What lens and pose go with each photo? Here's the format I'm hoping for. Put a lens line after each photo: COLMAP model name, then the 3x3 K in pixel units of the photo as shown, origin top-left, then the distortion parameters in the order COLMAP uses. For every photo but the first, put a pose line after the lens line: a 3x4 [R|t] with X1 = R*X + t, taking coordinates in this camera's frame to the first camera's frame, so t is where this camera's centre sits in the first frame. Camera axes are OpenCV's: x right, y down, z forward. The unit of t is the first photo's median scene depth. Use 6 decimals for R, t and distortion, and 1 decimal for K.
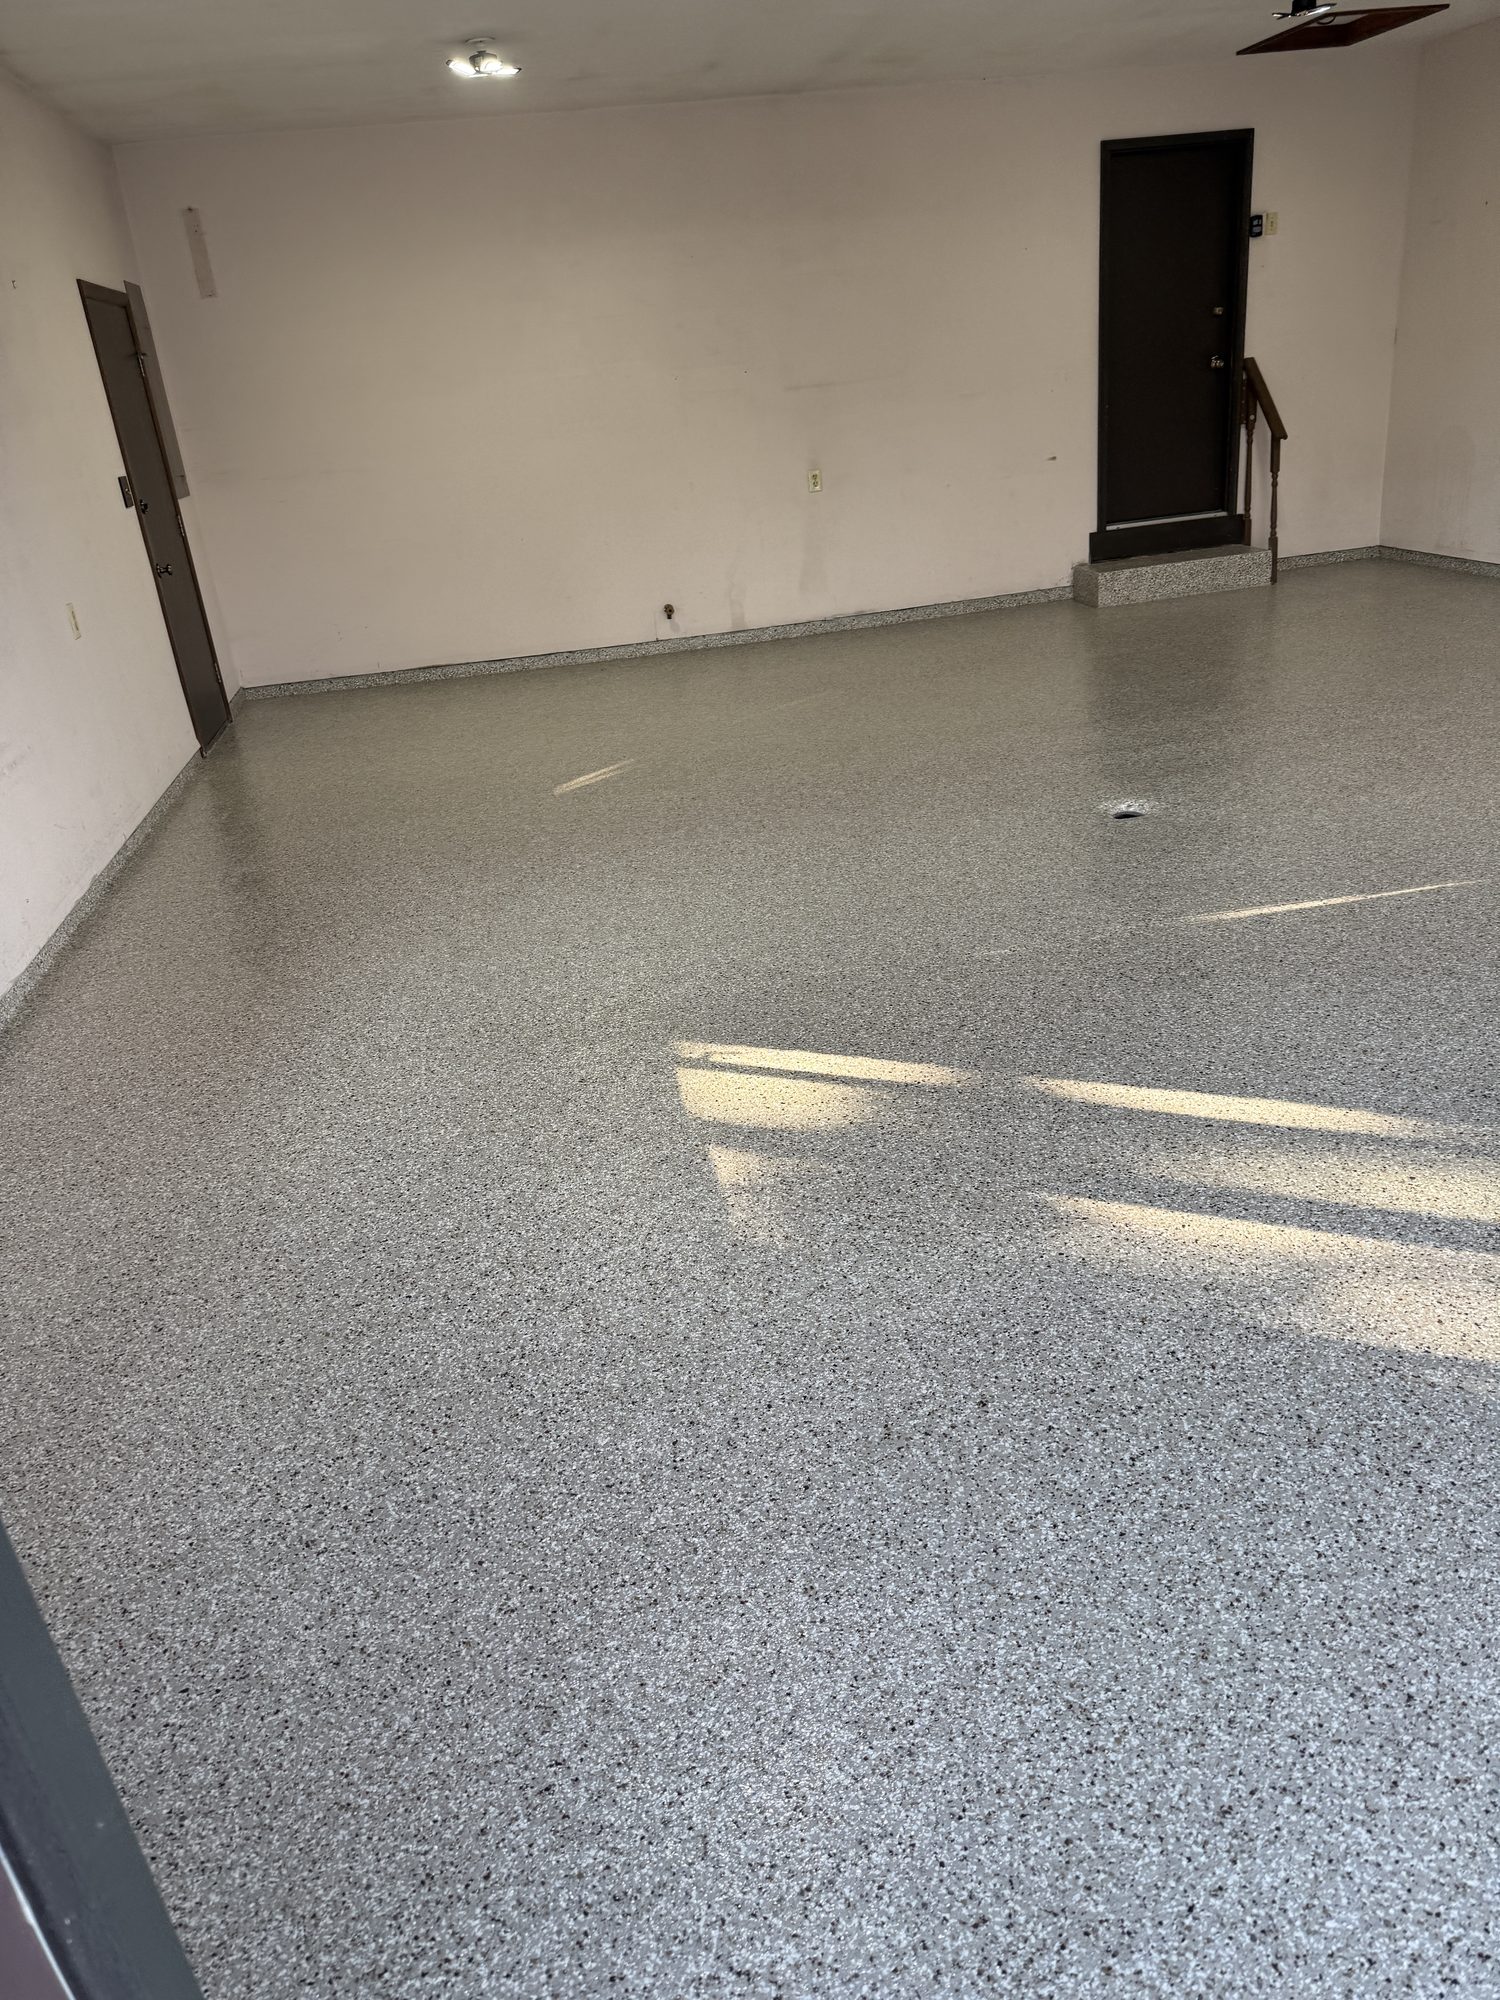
lens RADIAL K [[1387.2, 0, 746.2], [0, 1387.2, 1014.7], [0, 0, 1]] dist [0.127915, -0.199778]
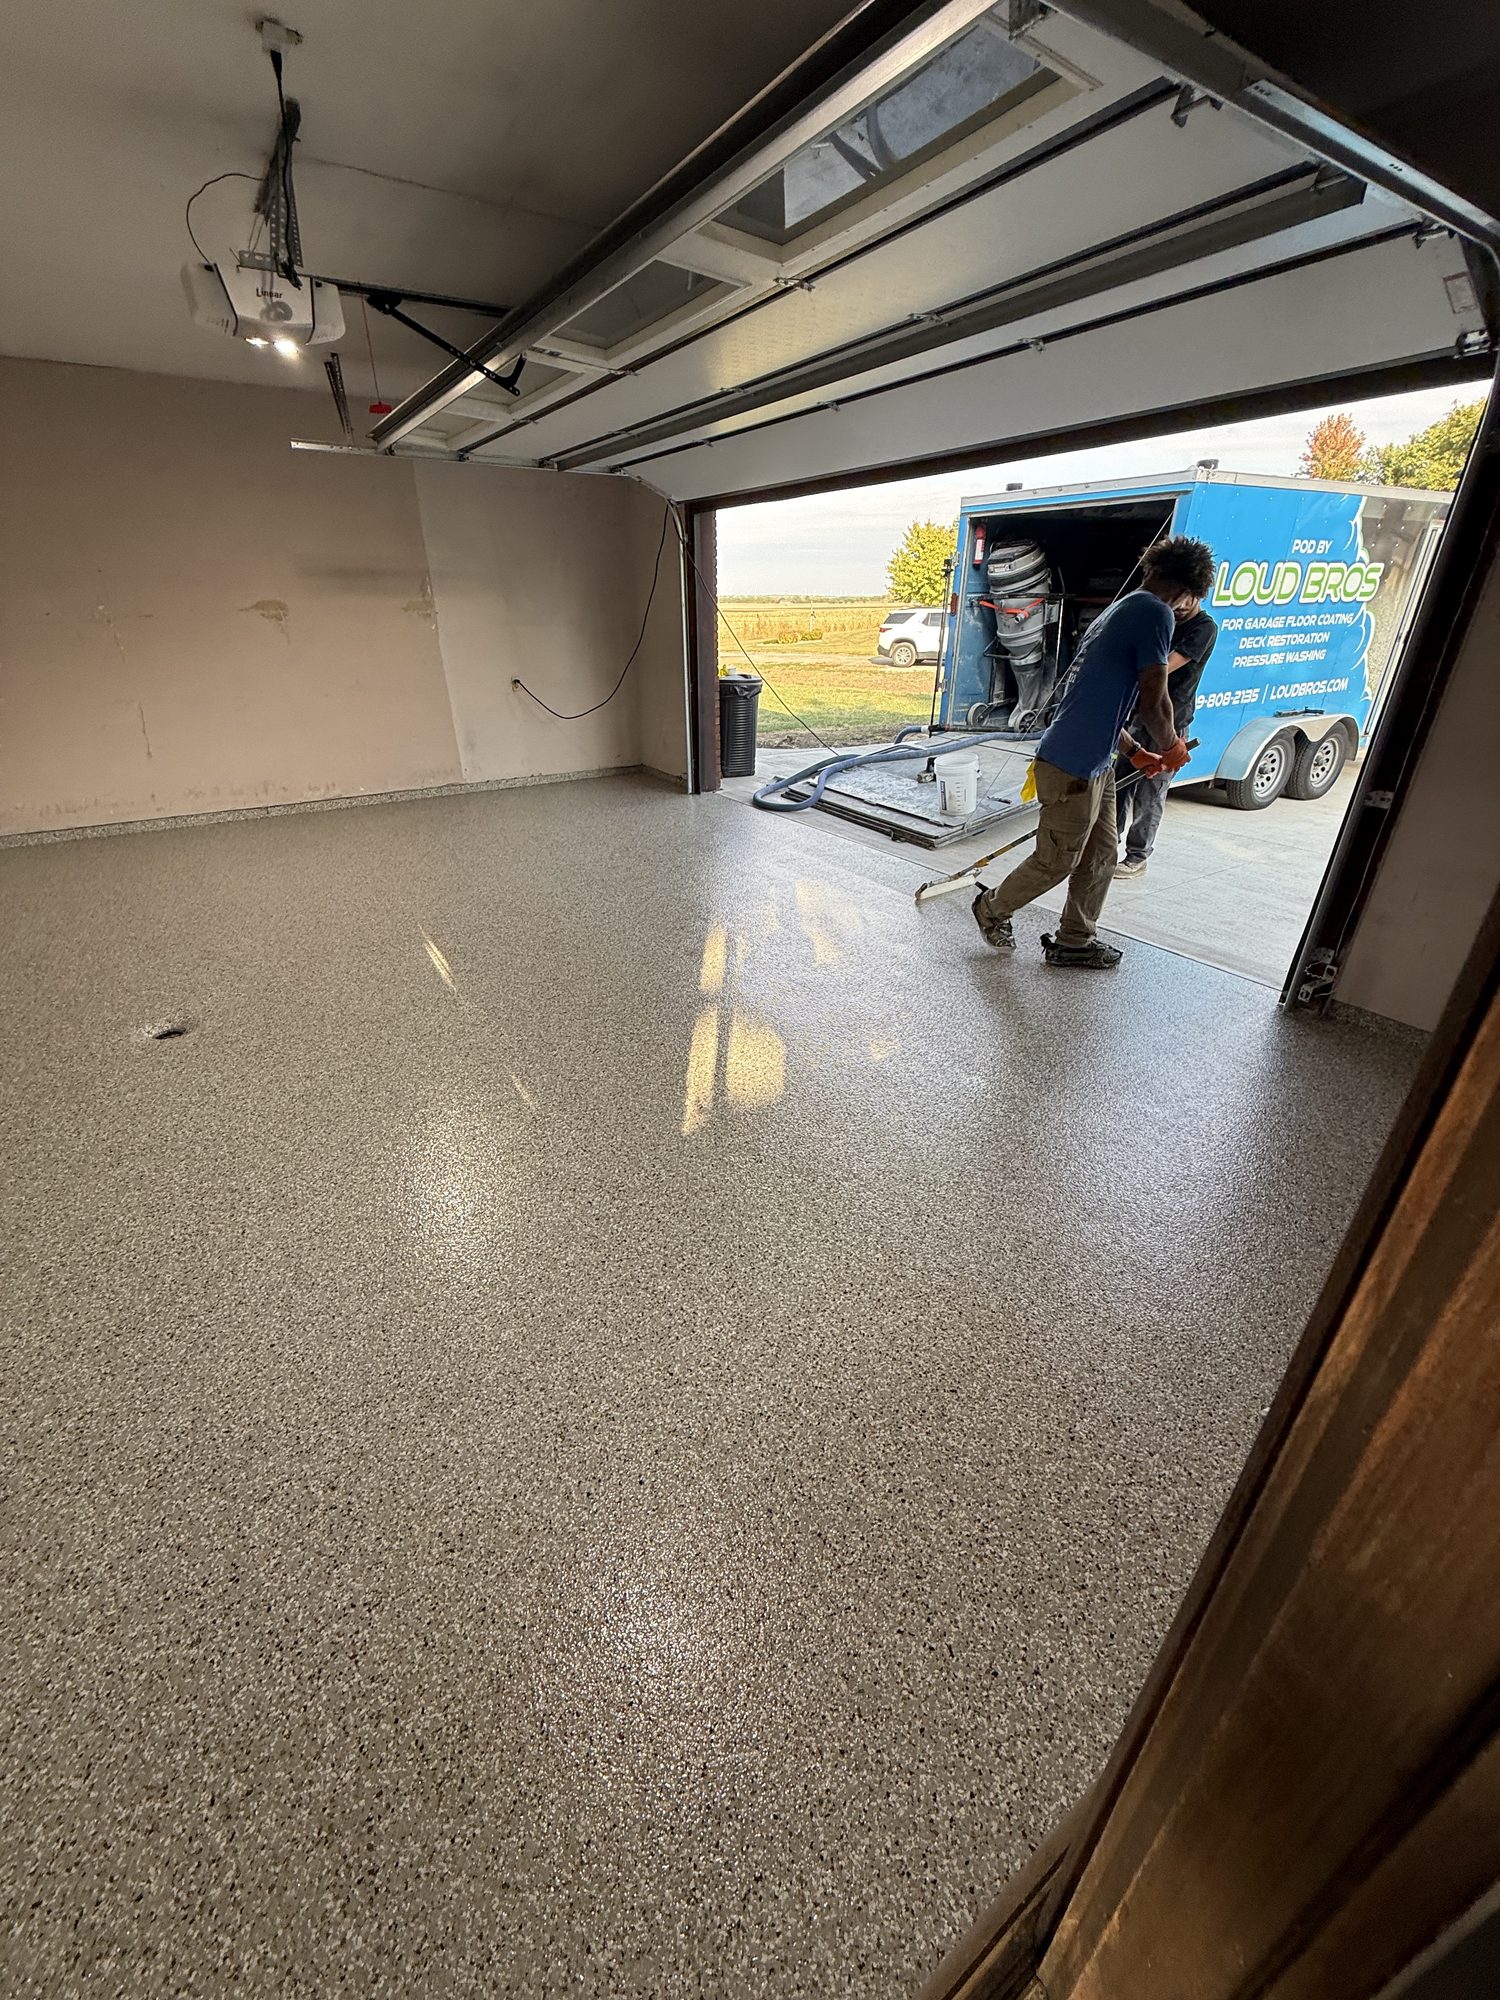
lens RADIAL K [[794.0, 0, 747.3], [0, 794.0, 993.8], [0, 0, 1]] dist [0.000793, -0.000189]
pose [[-0.384663, -0.326341, 0.863444, -0.546132], [0.416805, 0.773215, 0.477925, -0.333228], [-0.823594, 0.543728, -0.161406, 0.827577]]
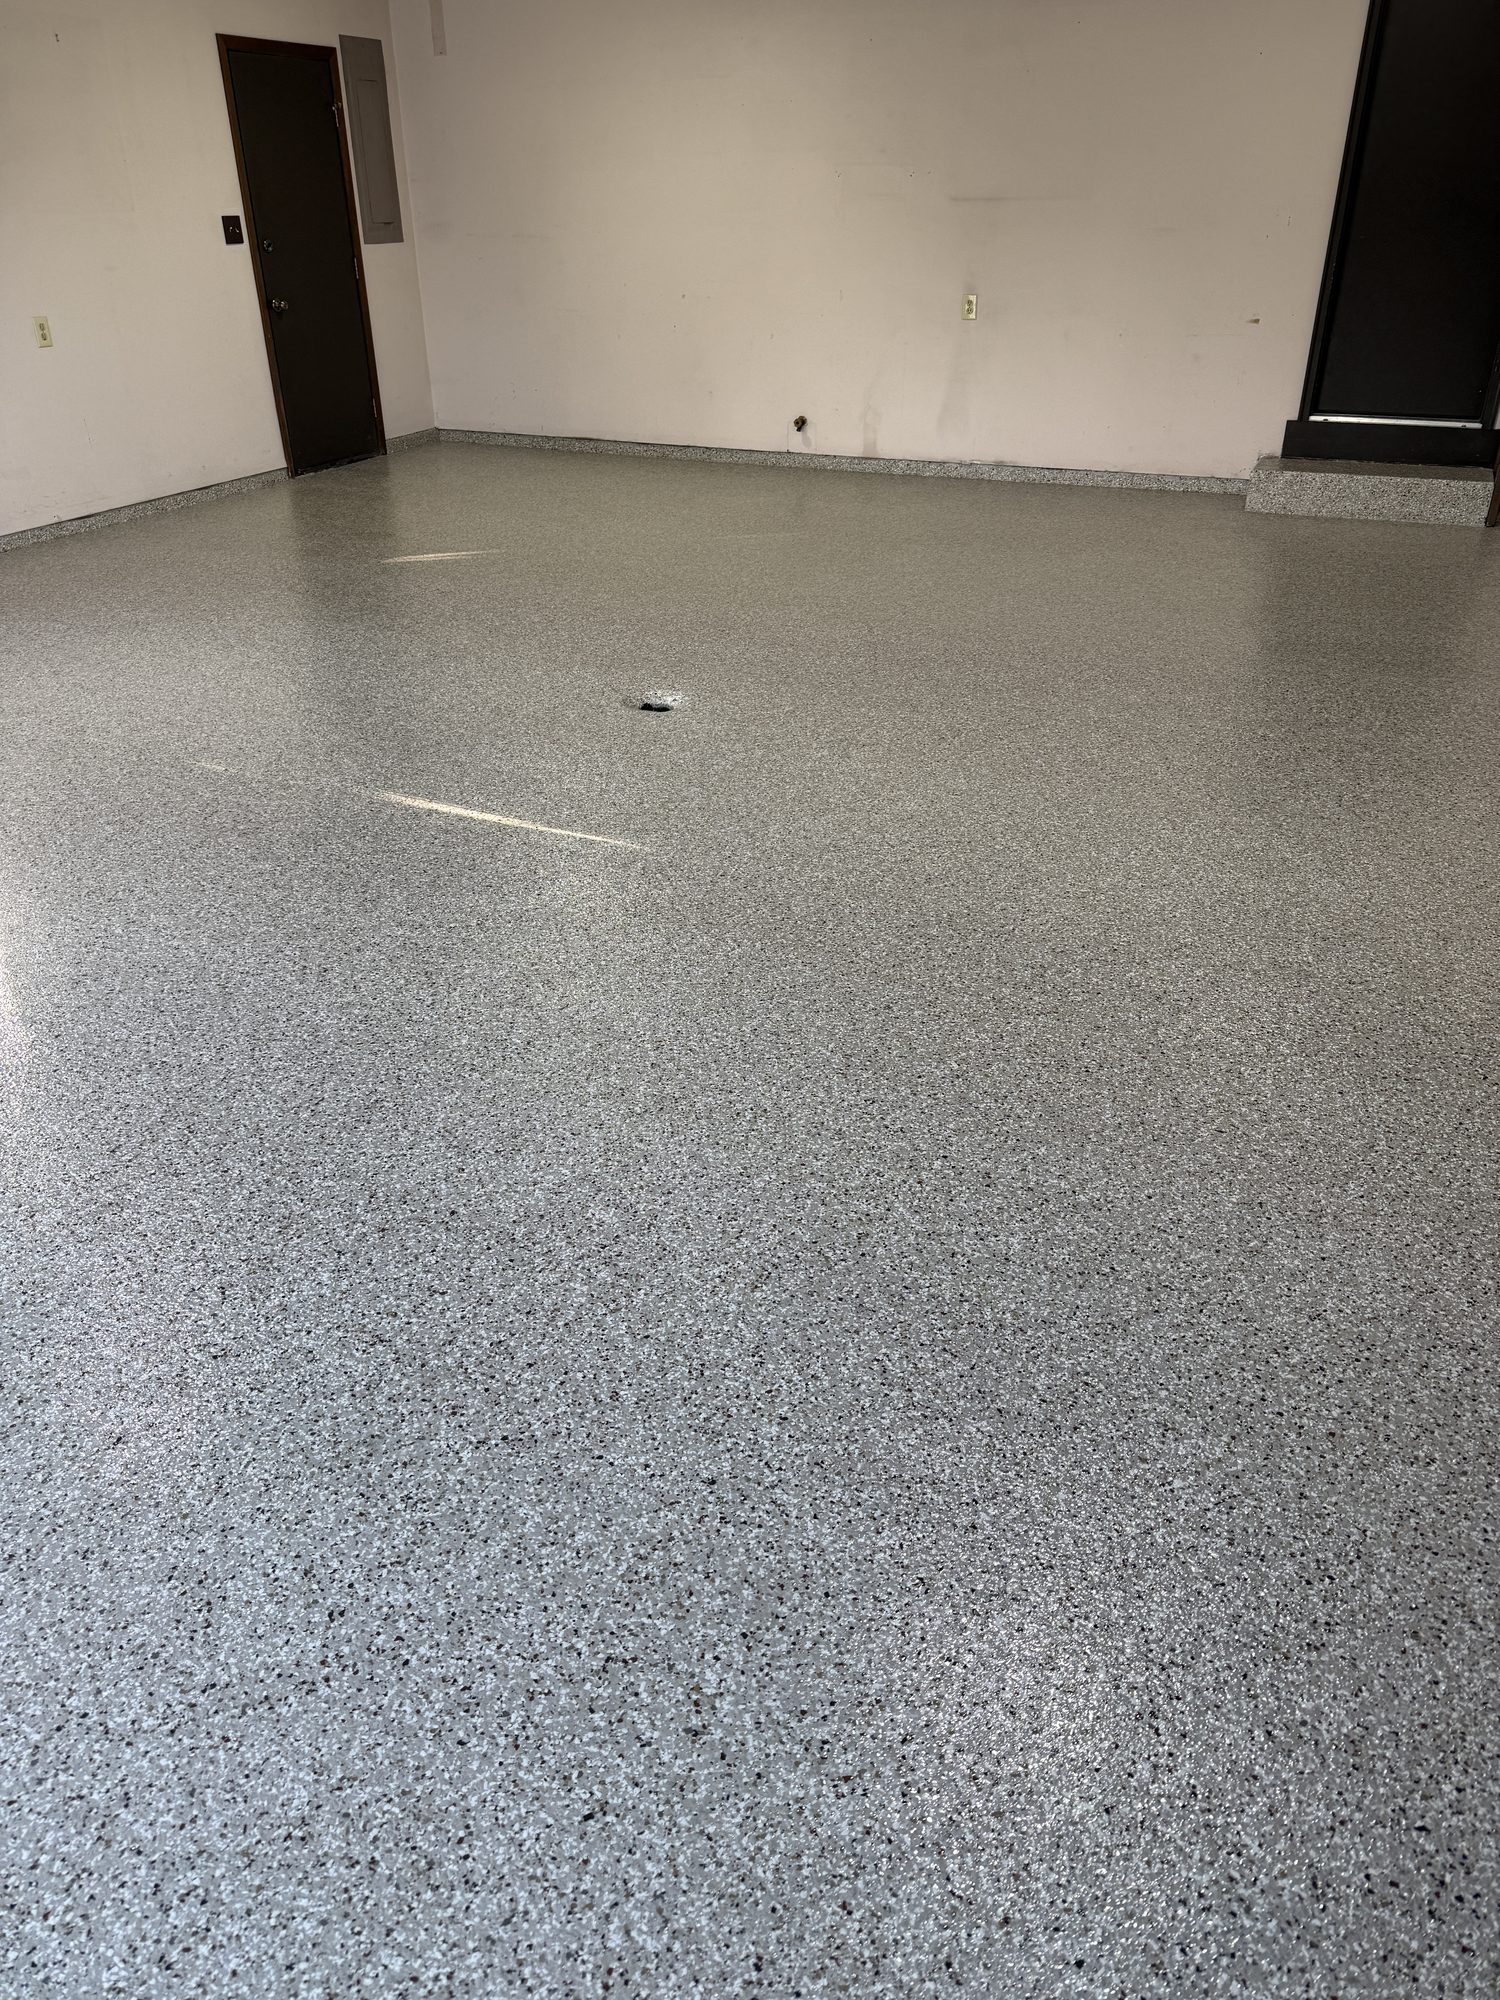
lens RADIAL K [[1413.1, 0, 758.4], [0, 1413.1, 994.3], [0, 0, 1]] dist [0.029826, -0.033668]
pose [[0.835359, 0.345566, -0.427504, 0.951621], [-0.292575, 0.937893, 0.186429, -0.186427], [0.465377, -0.030658, 0.884582, 0.219895]]
